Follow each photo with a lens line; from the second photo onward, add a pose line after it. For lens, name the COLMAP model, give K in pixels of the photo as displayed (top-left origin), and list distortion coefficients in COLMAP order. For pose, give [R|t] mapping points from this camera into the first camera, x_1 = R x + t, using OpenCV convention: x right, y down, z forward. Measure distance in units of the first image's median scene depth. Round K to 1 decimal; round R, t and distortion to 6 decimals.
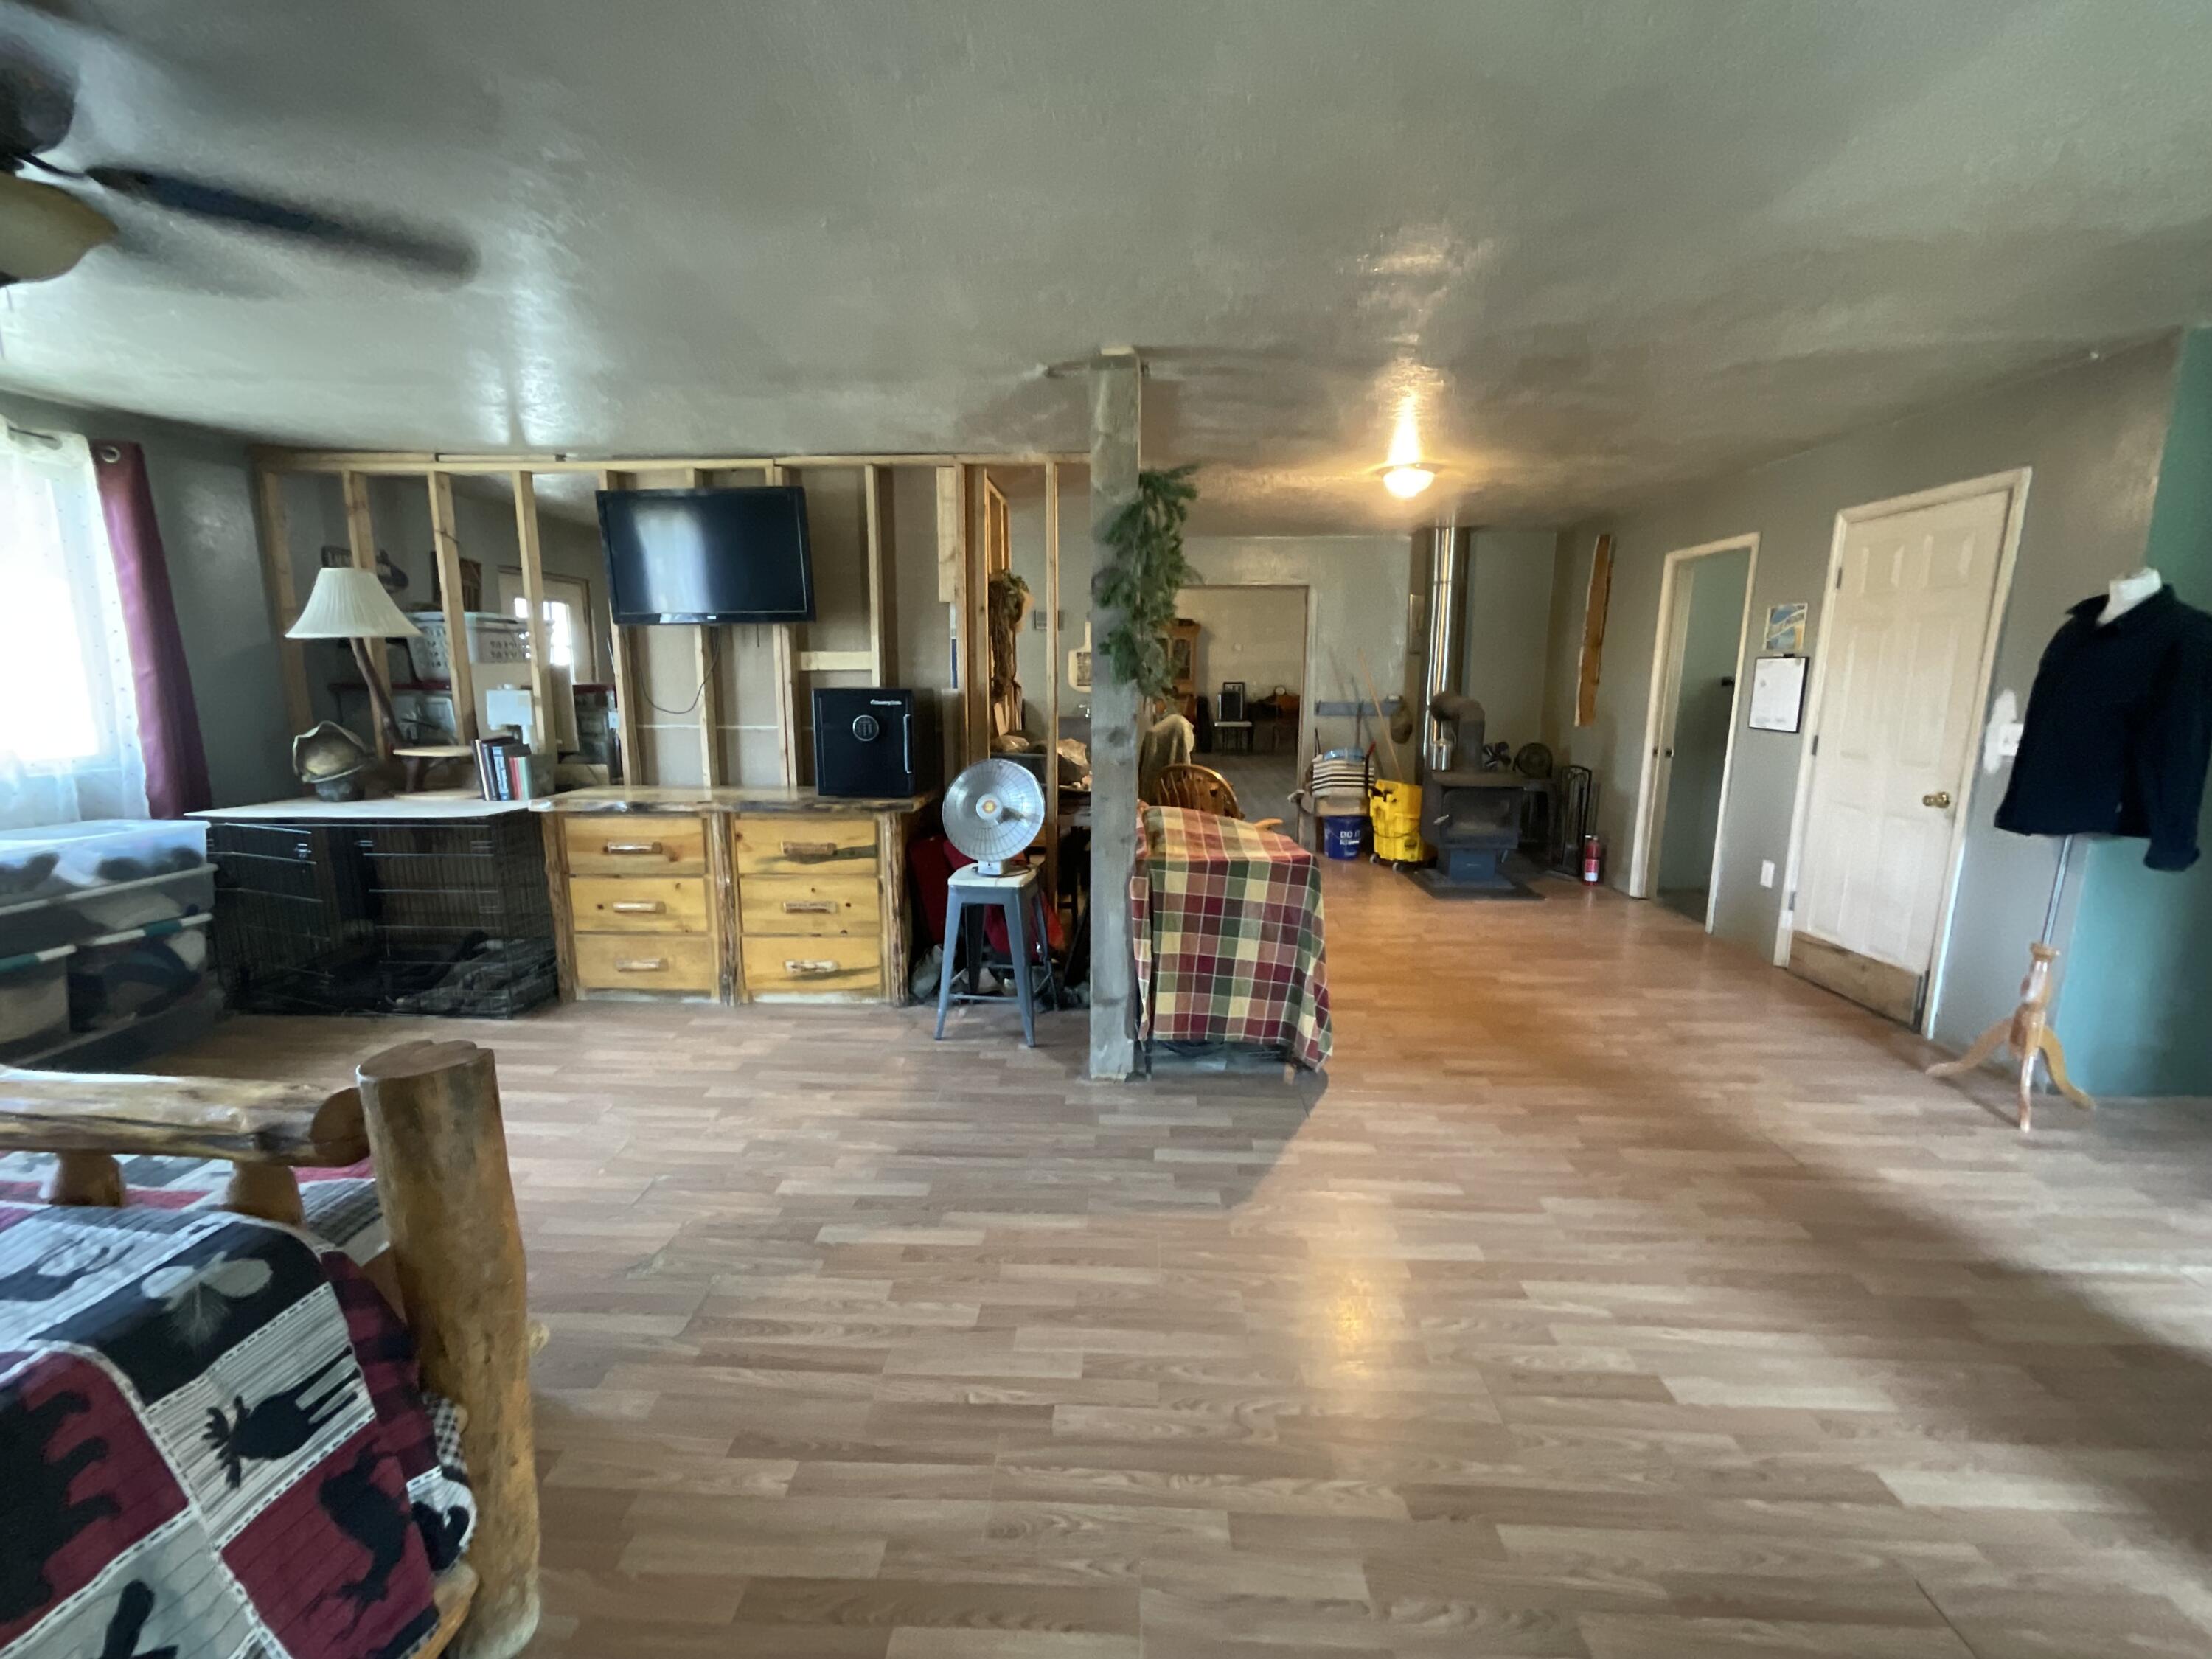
lens RADIAL K [[889.4, 0, 1099.9], [0, 889.4, 827.6], [0, 0, 1]] dist [-0.000335, -0.001005]
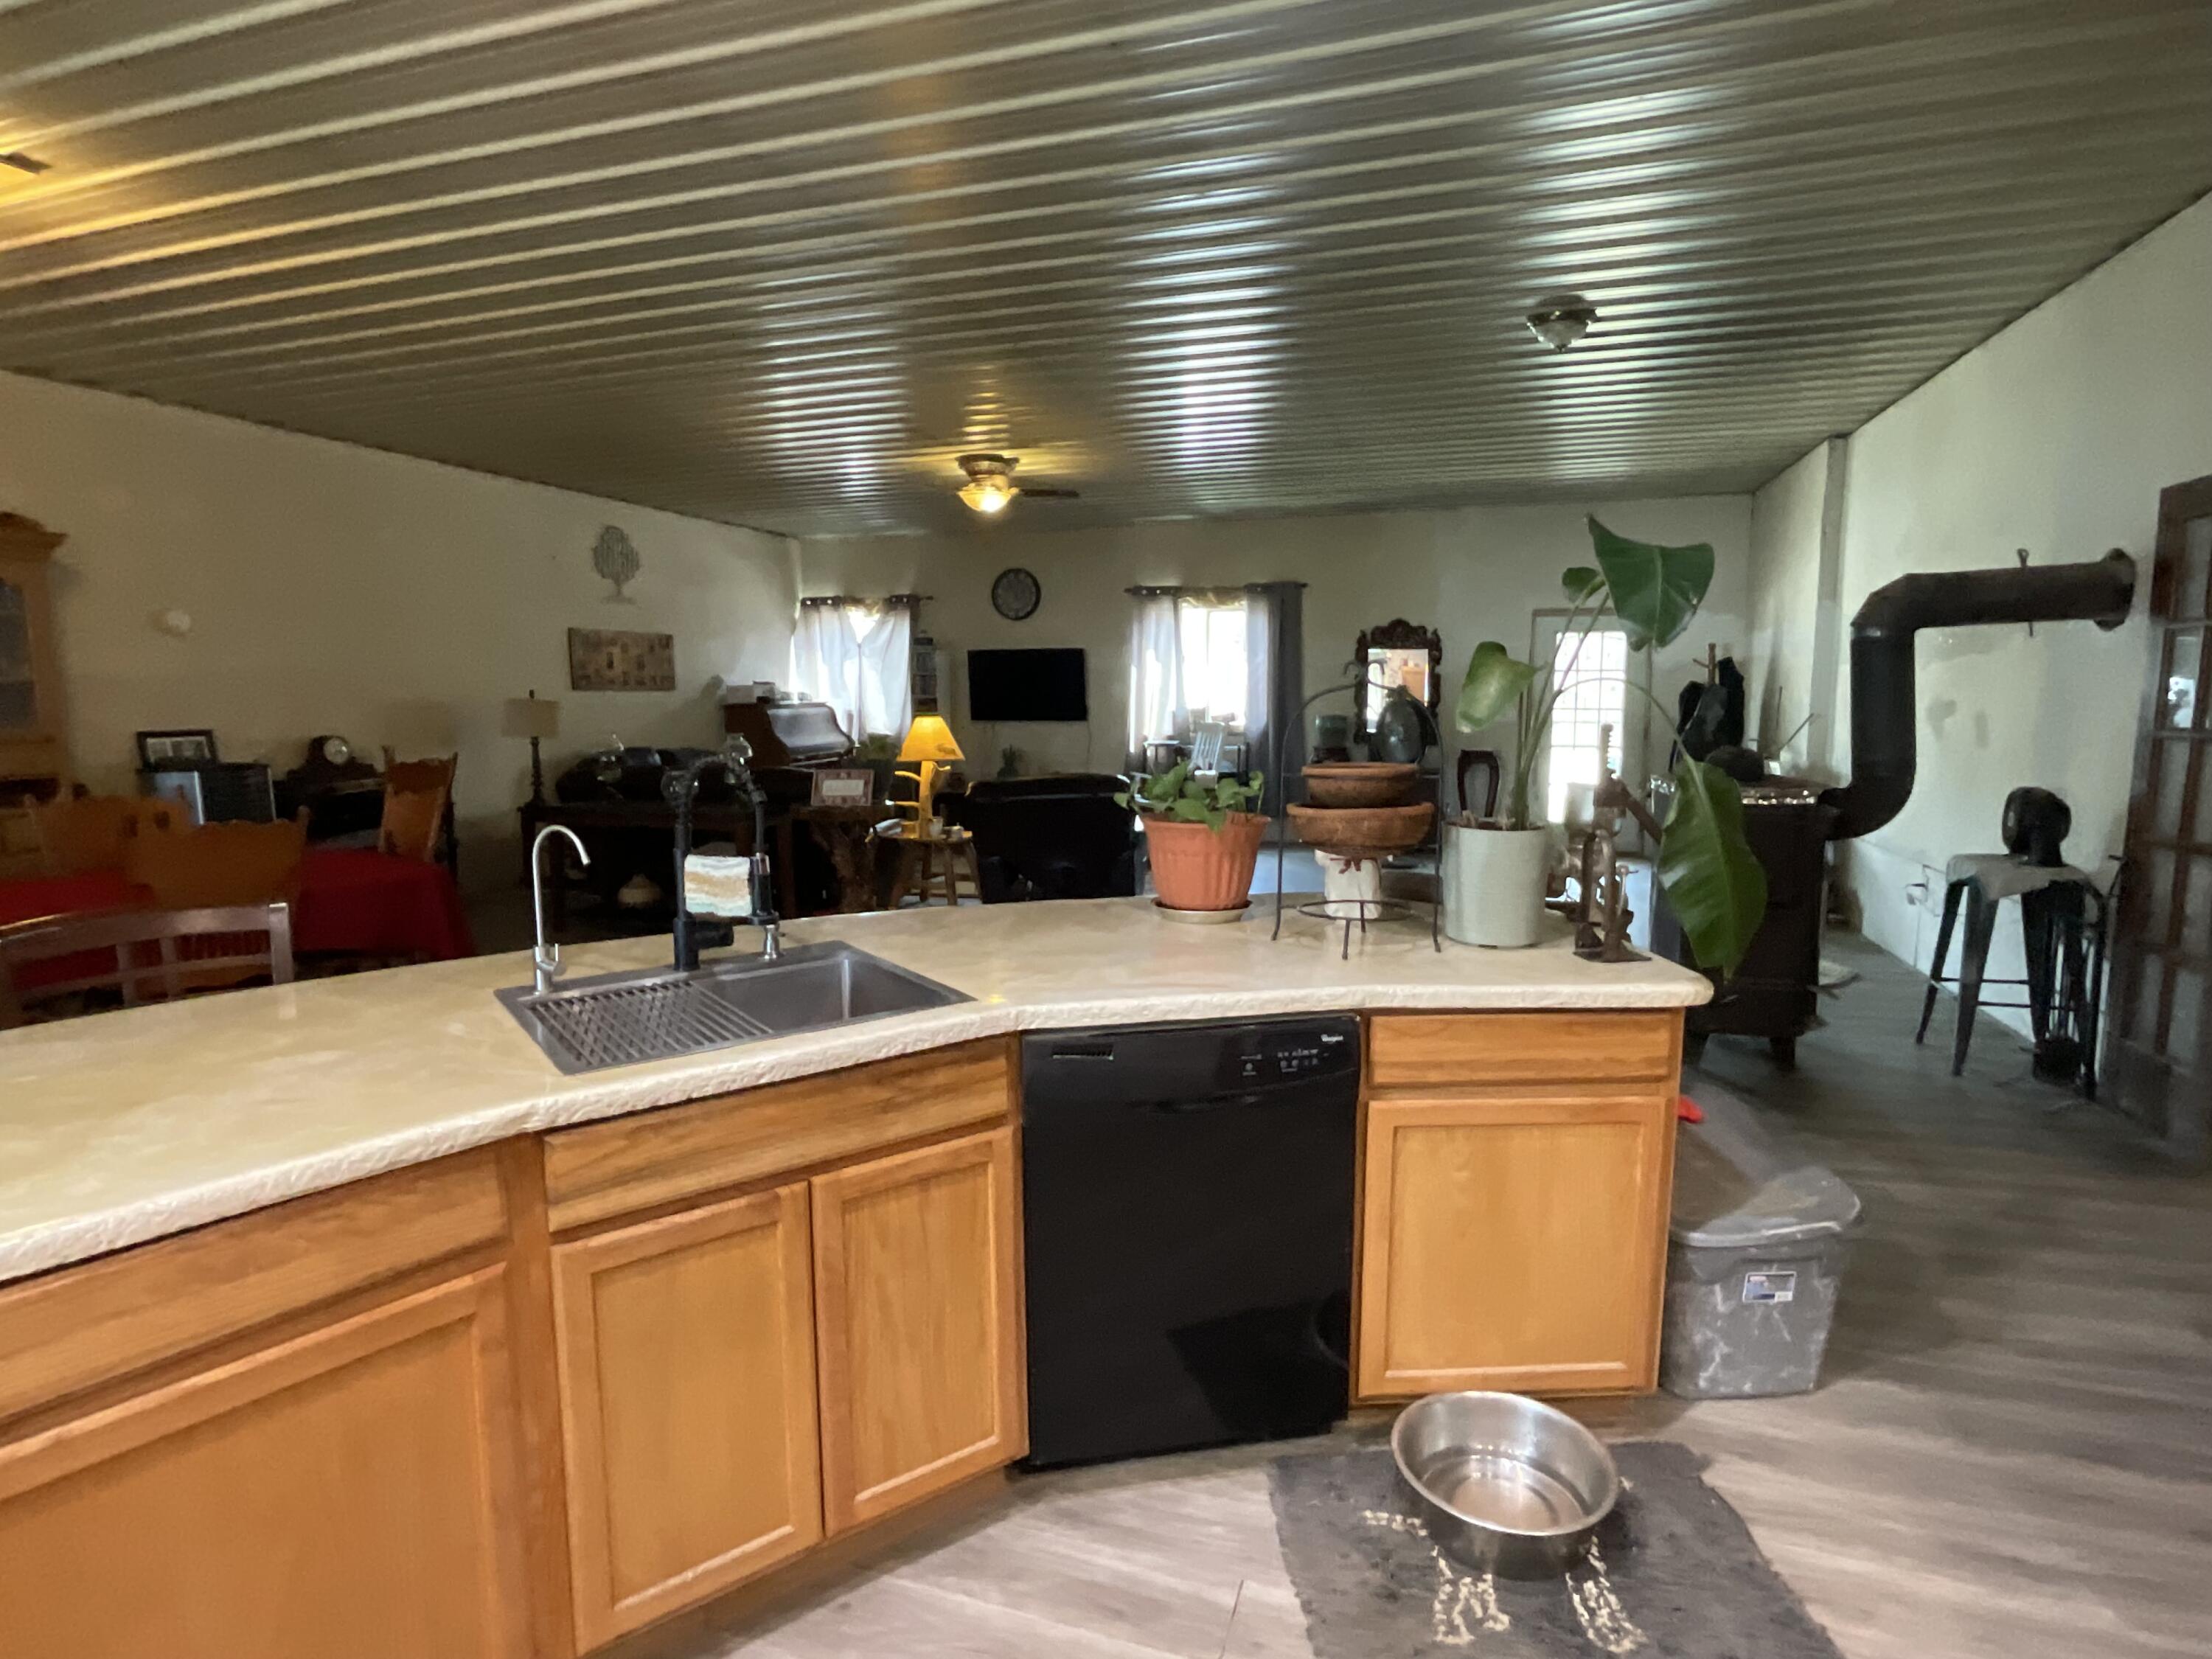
lens RADIAL K [[1141.1, 0, 1099.9], [0, 1141.1, 830.2], [0, 0, 1]] dist [-0.020238, 0.015032]
pose [[0.256022, -0.111637, 0.960203, -0.147752], [0.171812, 0.982749, 0.068448, -0.103084], [-0.951280, 0.147450, 0.270786, 0.603796]]
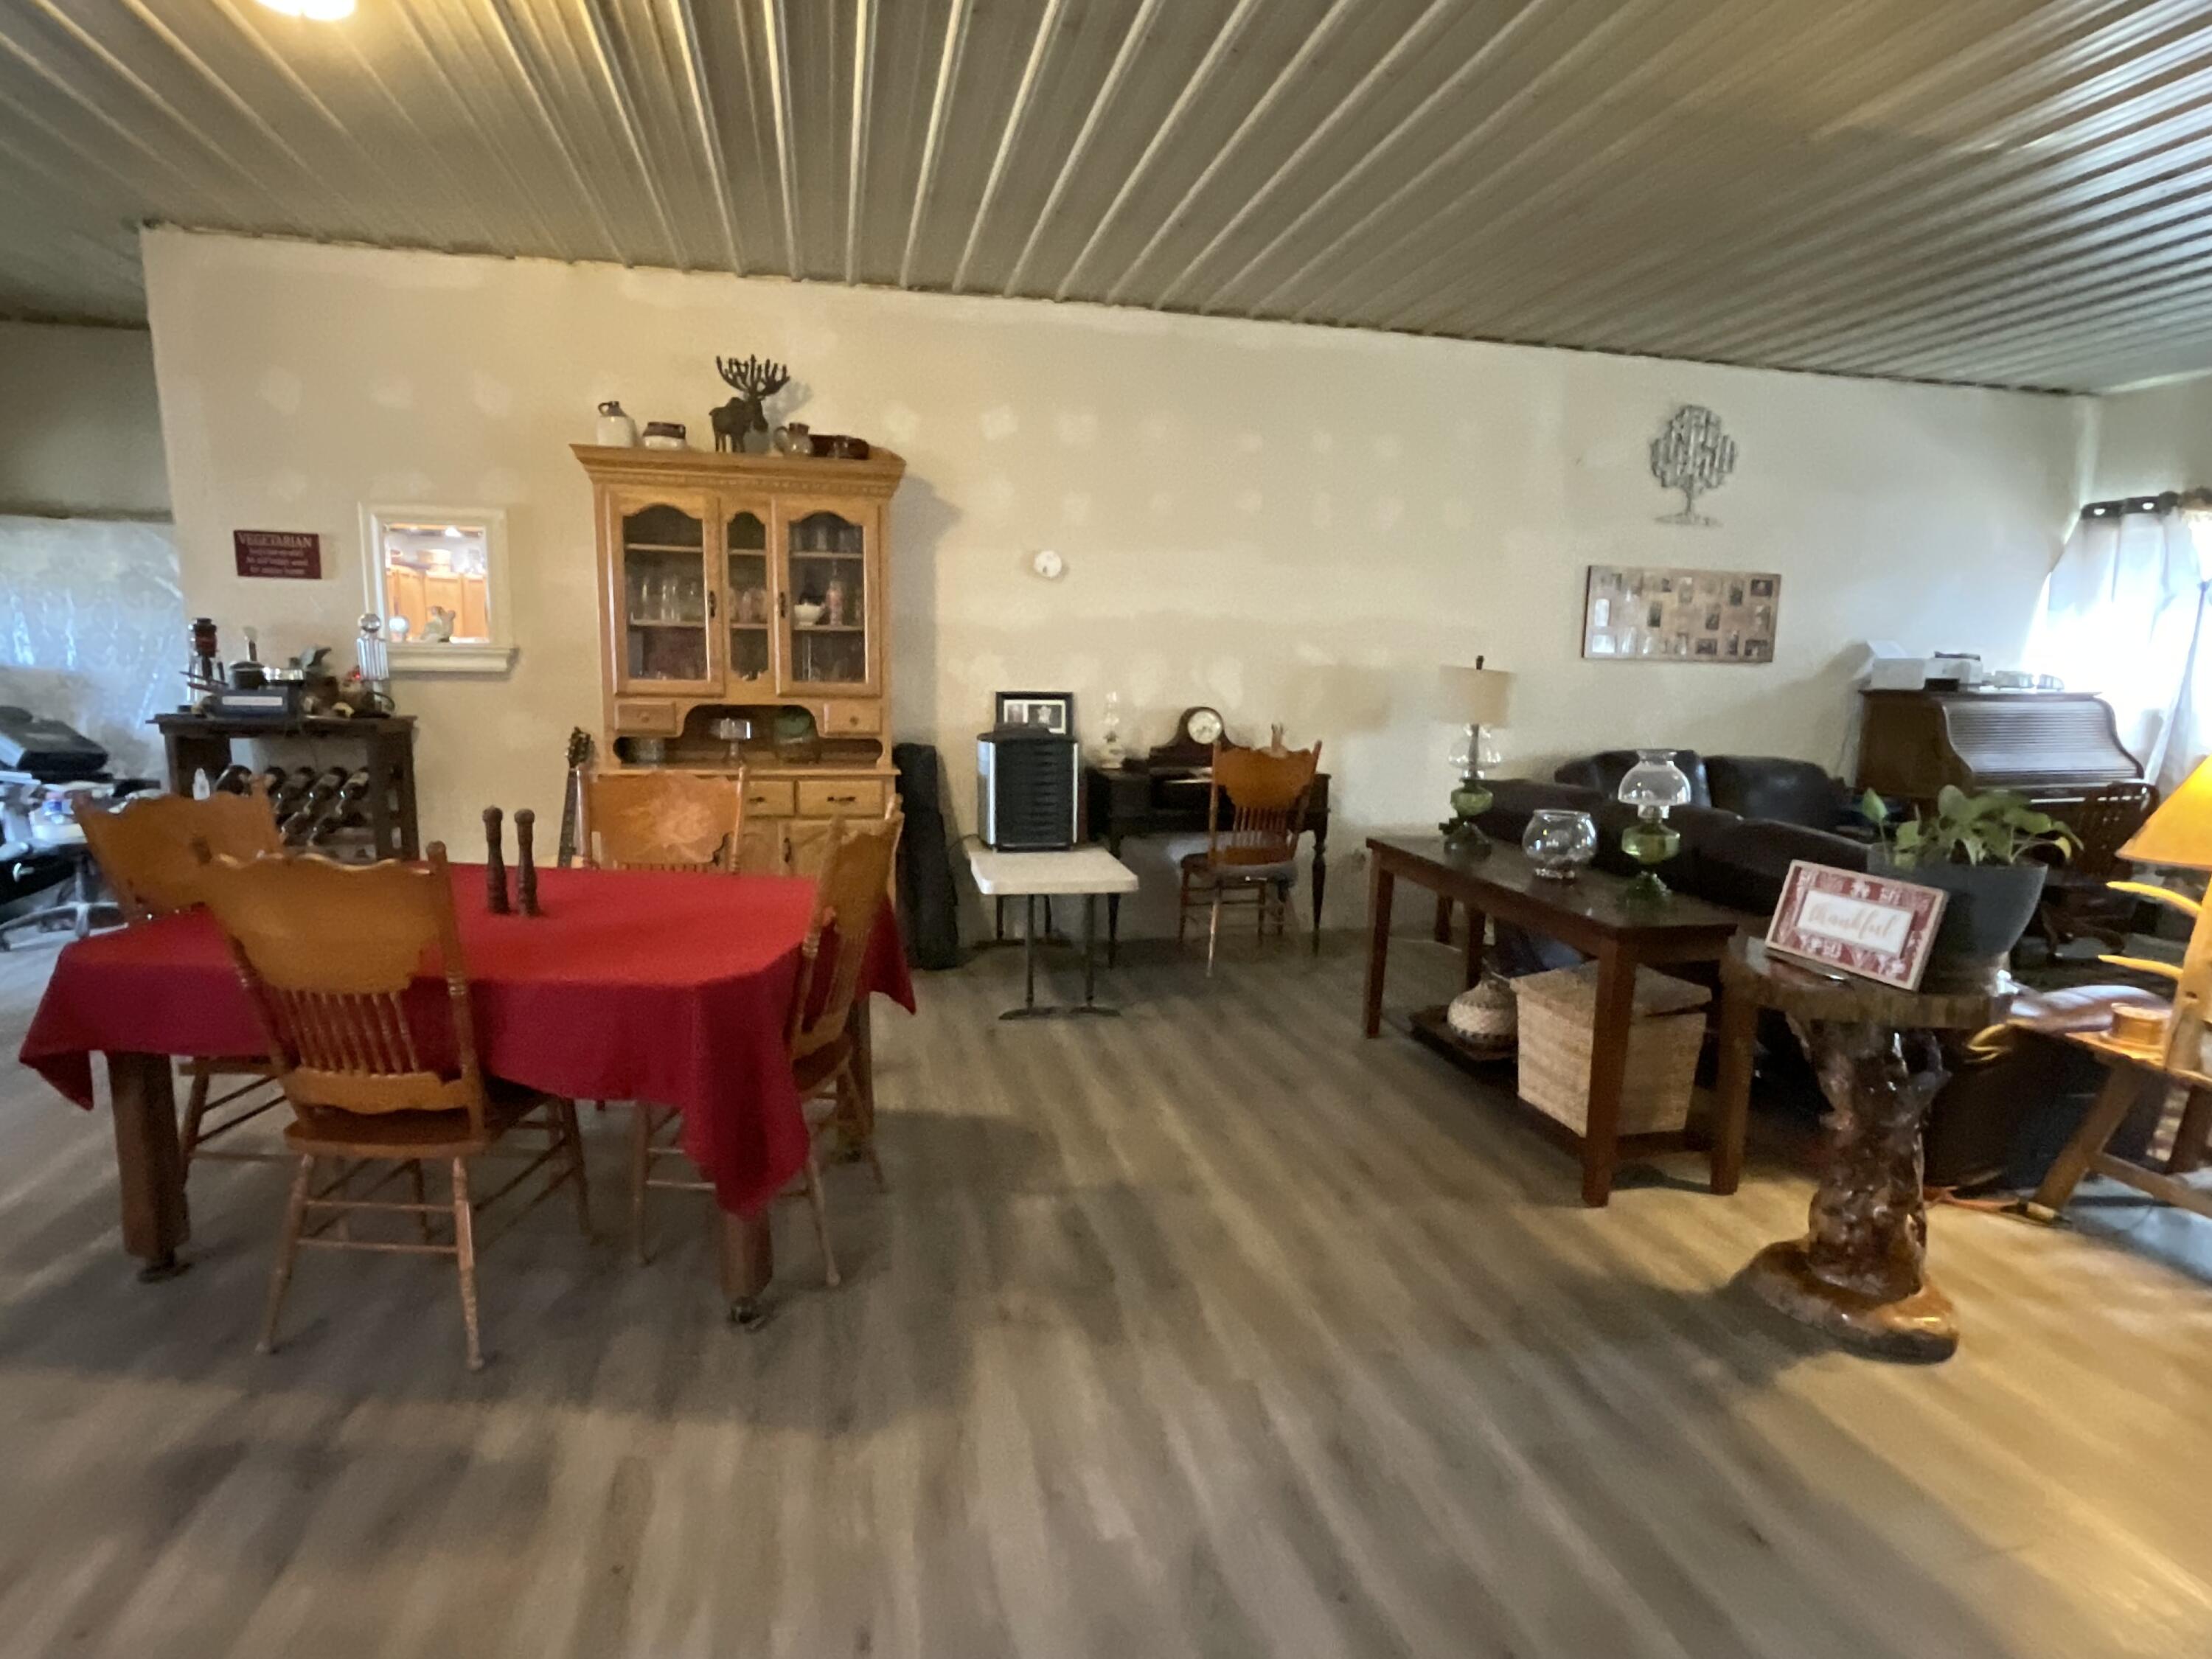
lens RADIAL K [[1141.1, 0, 1103.9], [0, 1141.1, 832.6], [0, 0, 1]] dist [-0.020238, 0.015032]
pose [[0.958041, -0.018736, 0.286018, 0.073826], [0.024144, 0.999590, -0.015393, -0.117506], [-0.285612, 0.021653, 0.958101, 0.678002]]
